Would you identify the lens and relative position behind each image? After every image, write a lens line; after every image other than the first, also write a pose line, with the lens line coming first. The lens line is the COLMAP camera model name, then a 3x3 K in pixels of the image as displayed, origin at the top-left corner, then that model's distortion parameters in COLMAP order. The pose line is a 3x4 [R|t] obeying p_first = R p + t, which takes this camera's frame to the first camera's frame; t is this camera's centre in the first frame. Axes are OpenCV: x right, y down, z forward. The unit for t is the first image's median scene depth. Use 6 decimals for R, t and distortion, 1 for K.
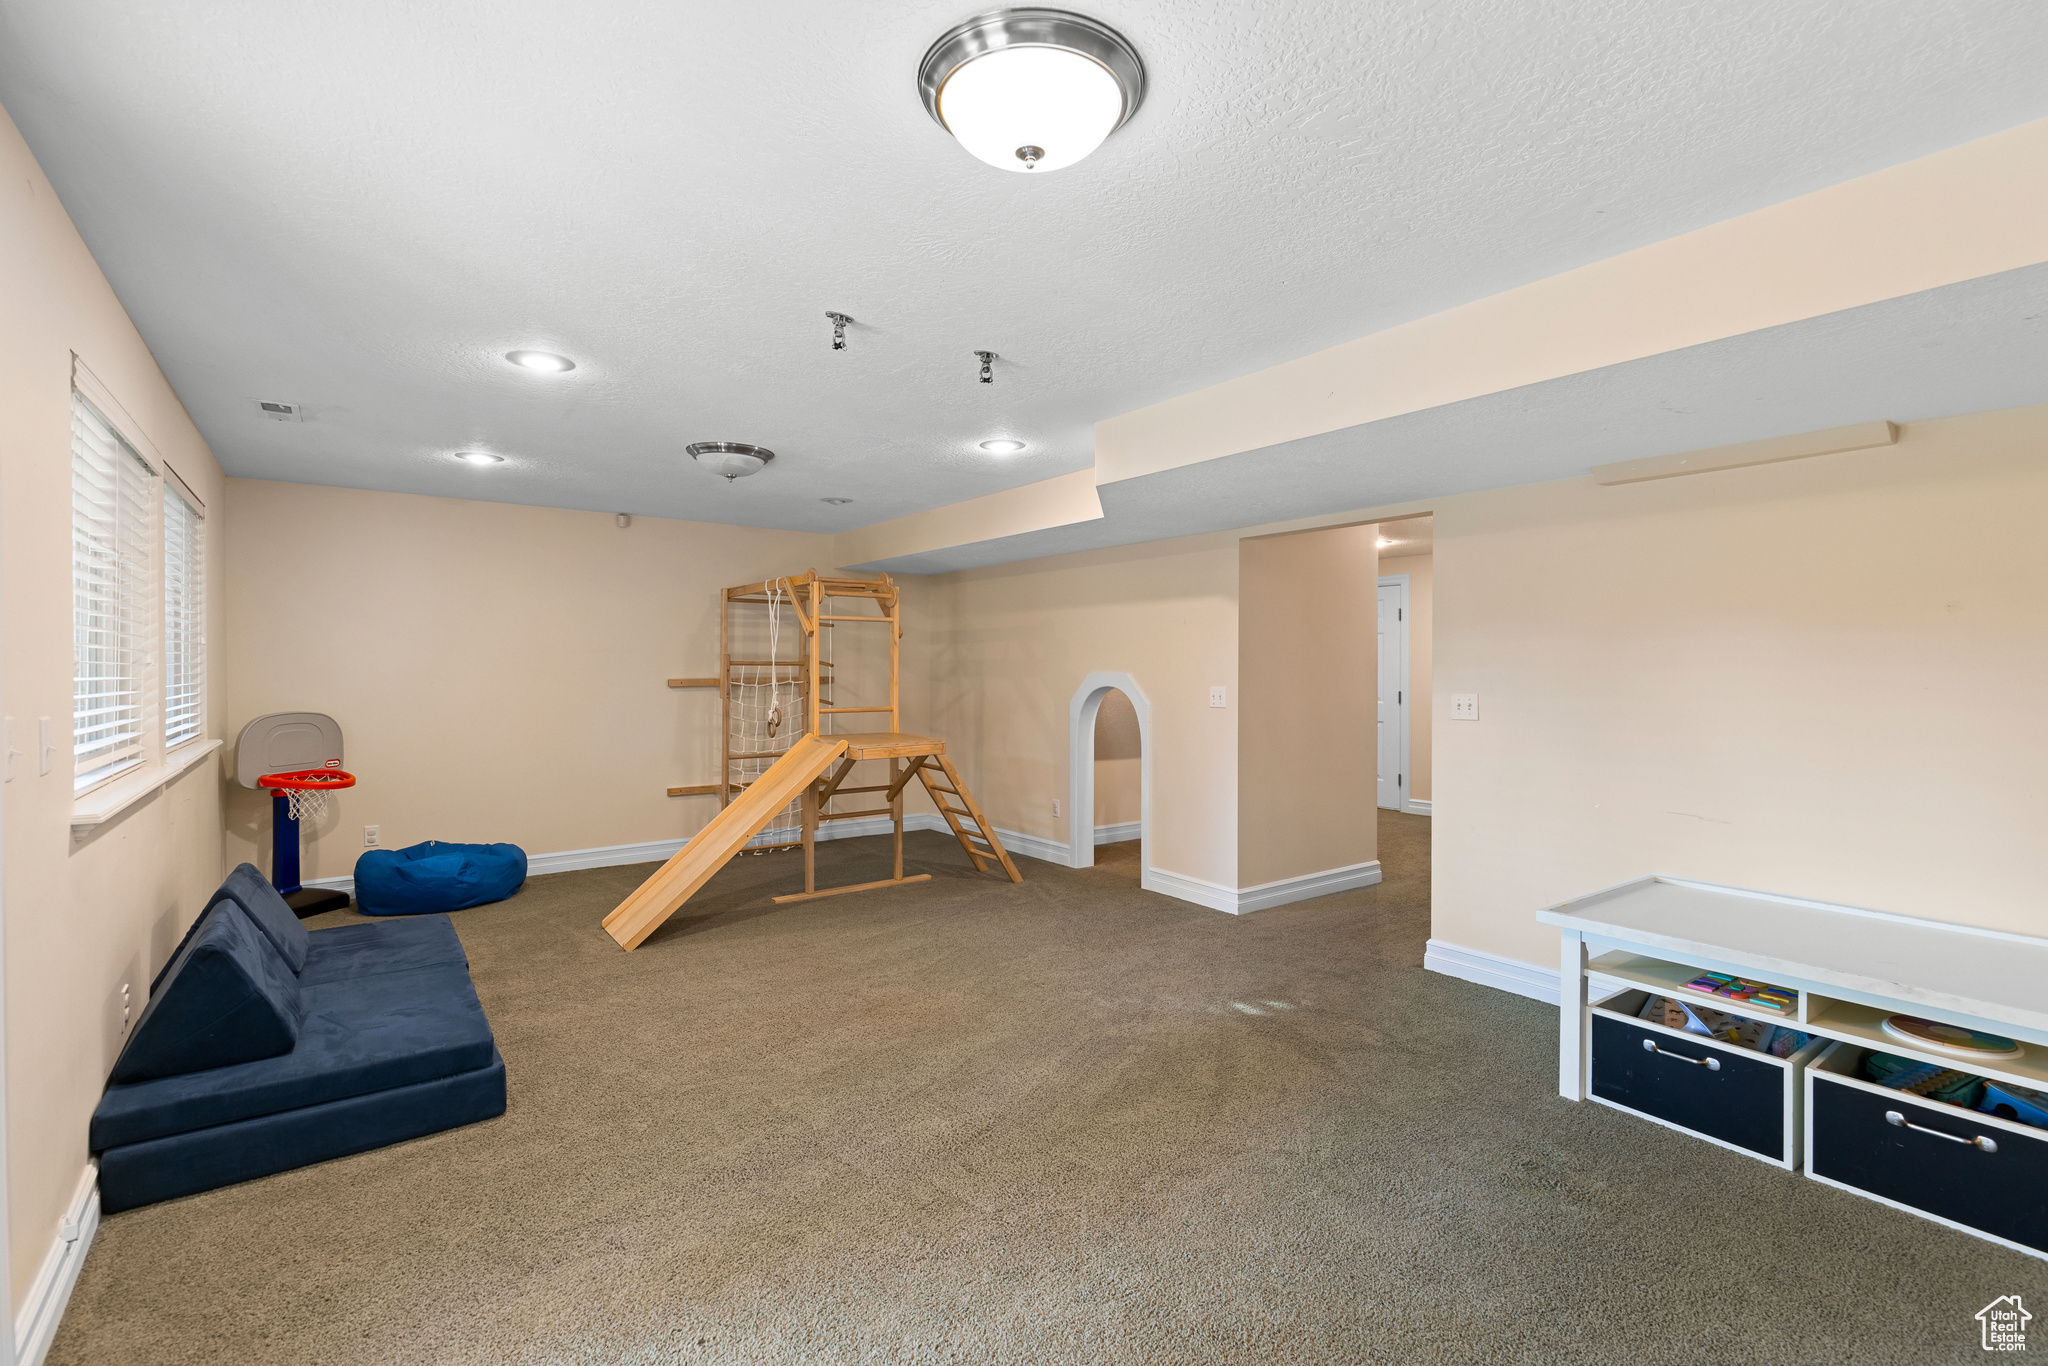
lens RADIAL K [[919.5, 0, 1019.9], [0, 919.5, 674.2], [0, 0, 1]] dist [0.005302, -0.002123]
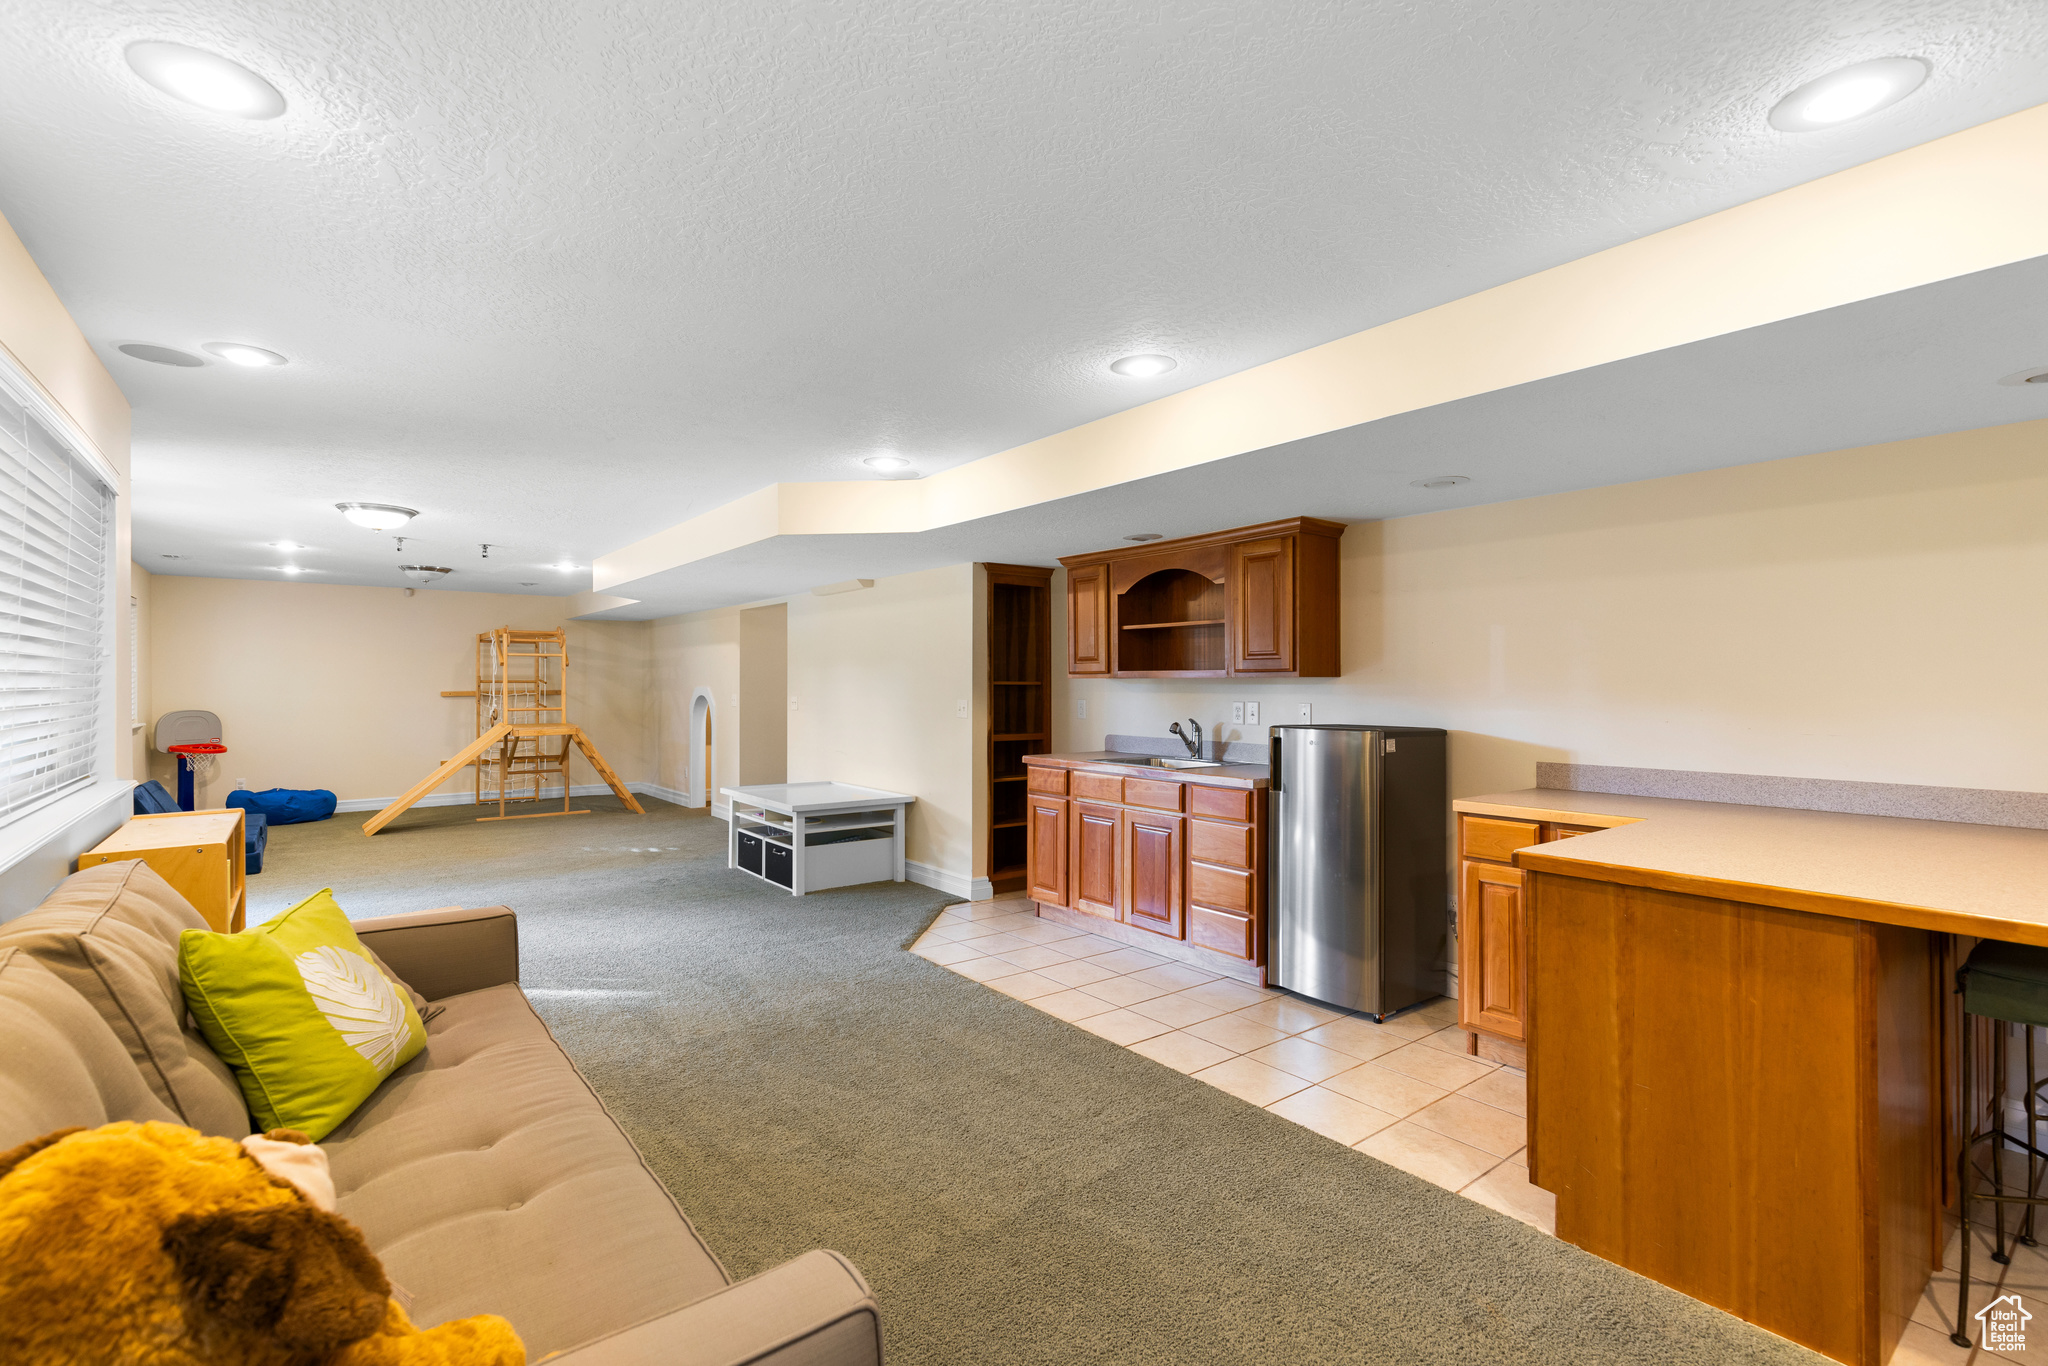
lens RADIAL K [[919.5, 0, 1024.1], [0, 919.5, 679.8], [0, 0, 1]] dist [0.005302, -0.002123]
pose [[0.999691, -0.001333, 0.024817, 0.735420], [0.001665, 0.999909, -0.013360, 0.009655], [-0.024797, 0.013397, 0.999603, -0.773674]]
